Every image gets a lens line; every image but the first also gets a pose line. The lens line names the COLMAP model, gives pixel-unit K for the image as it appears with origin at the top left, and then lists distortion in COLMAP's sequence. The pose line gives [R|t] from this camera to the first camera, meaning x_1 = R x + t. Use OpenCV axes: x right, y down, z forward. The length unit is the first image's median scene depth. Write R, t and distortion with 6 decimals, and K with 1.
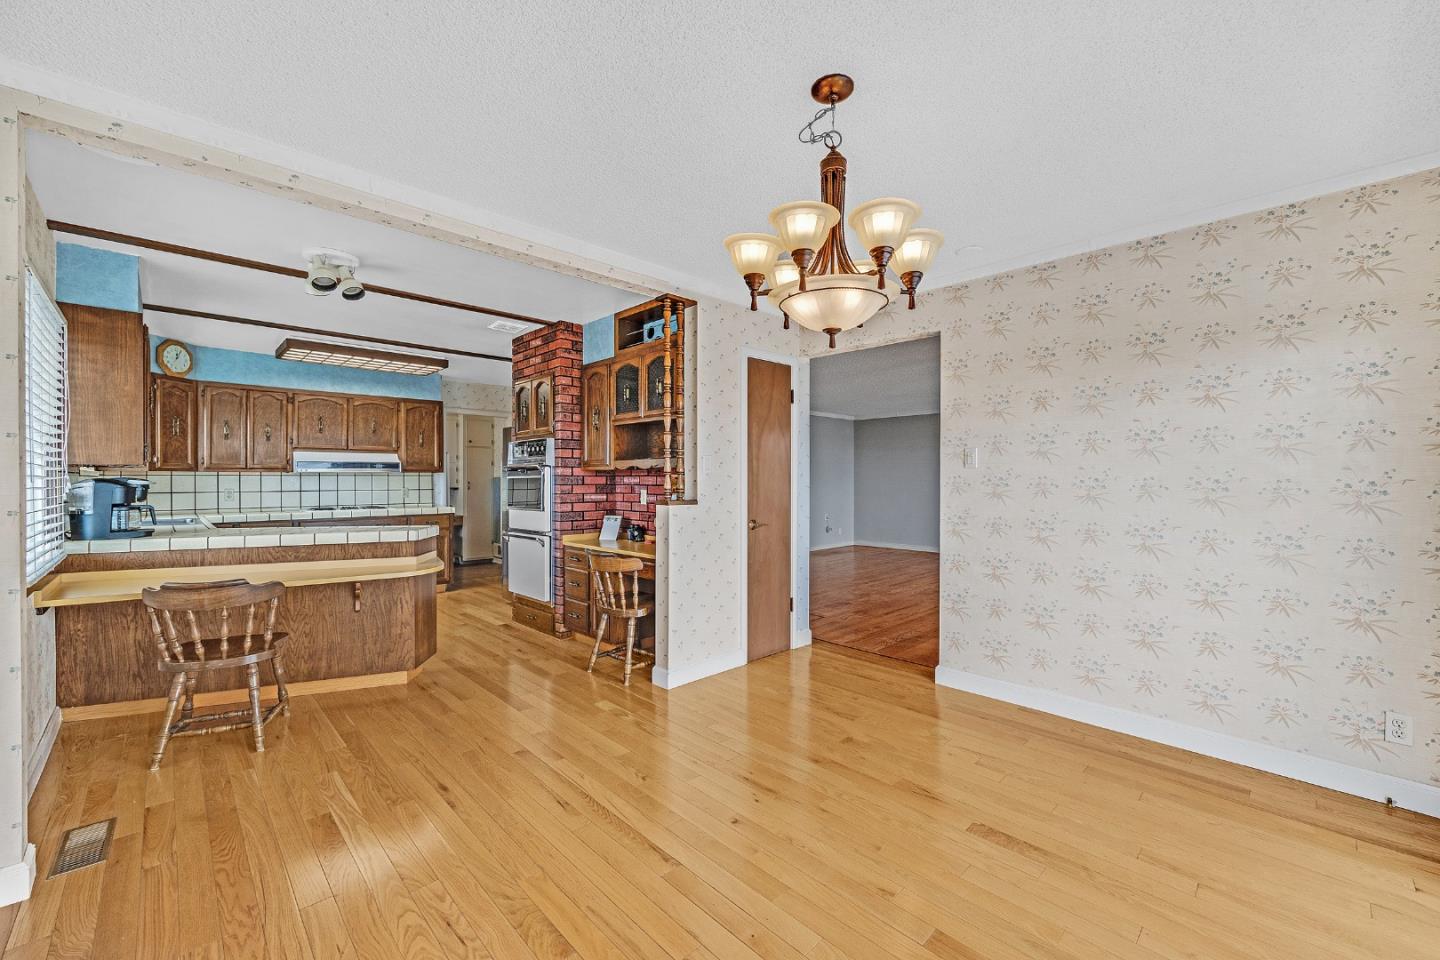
lens RADIAL K [[577.8, 0, 724.3], [0, 577.8, 480.6], [0, 0, 1]] dist [-0.002988, -0.000411]
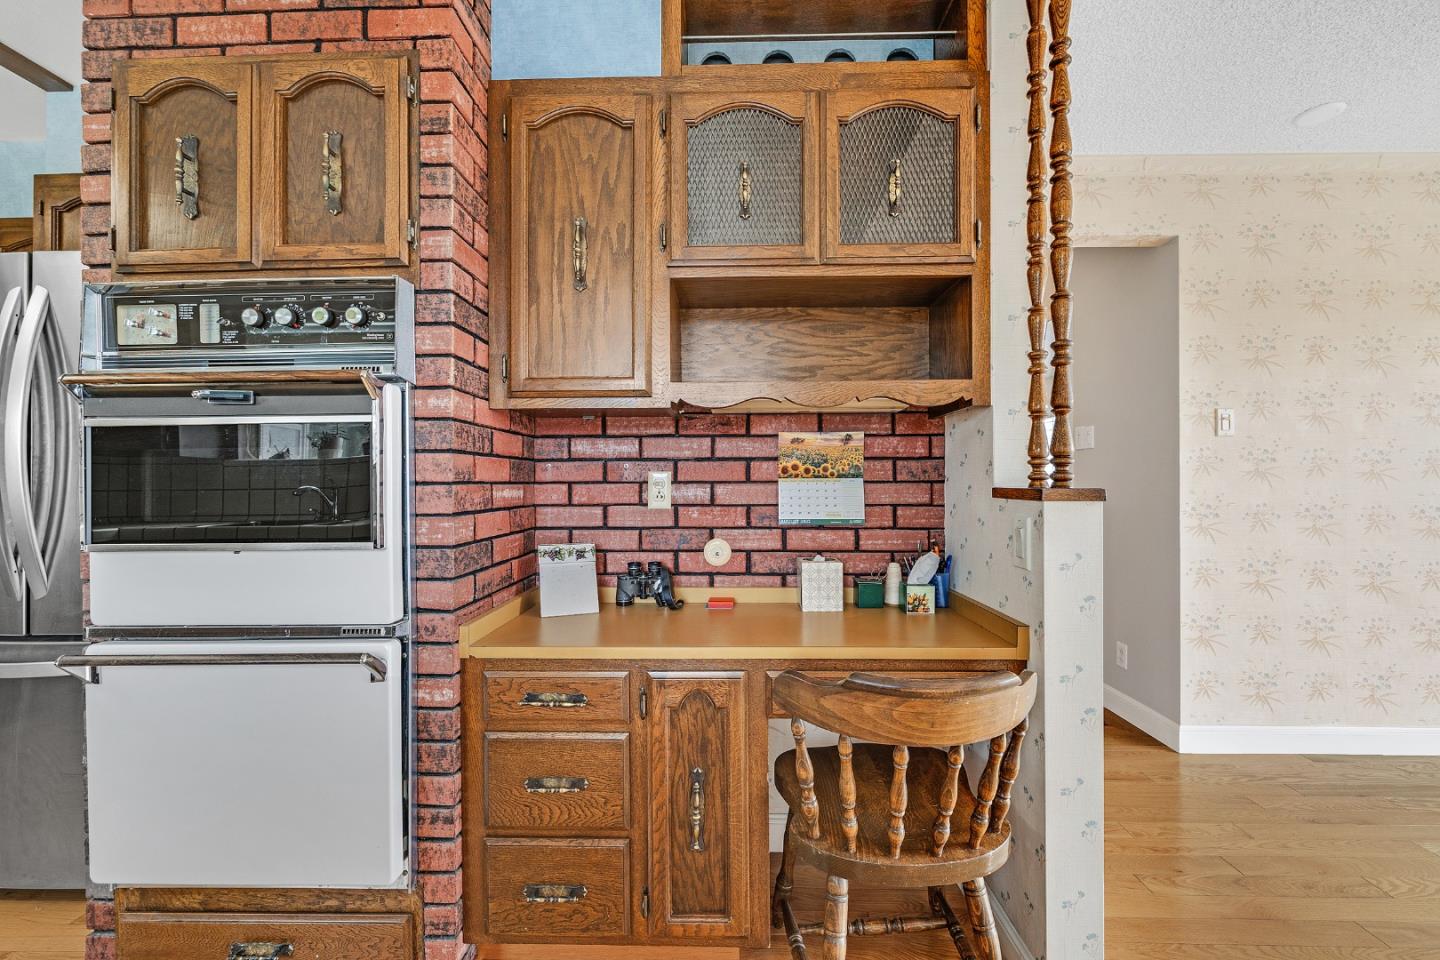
lens RADIAL K [[577.8, 0, 716.5], [0, 577.8, 477.5], [0, 0, 1]] dist [-0.002988, -0.000411]
pose [[0.716621, 0.001661, 0.697461, -0.455430], [0.006075, 0.999944, -0.008624, 0.027793], [-0.697436, 0.010417, 0.716571, 0.821722]]
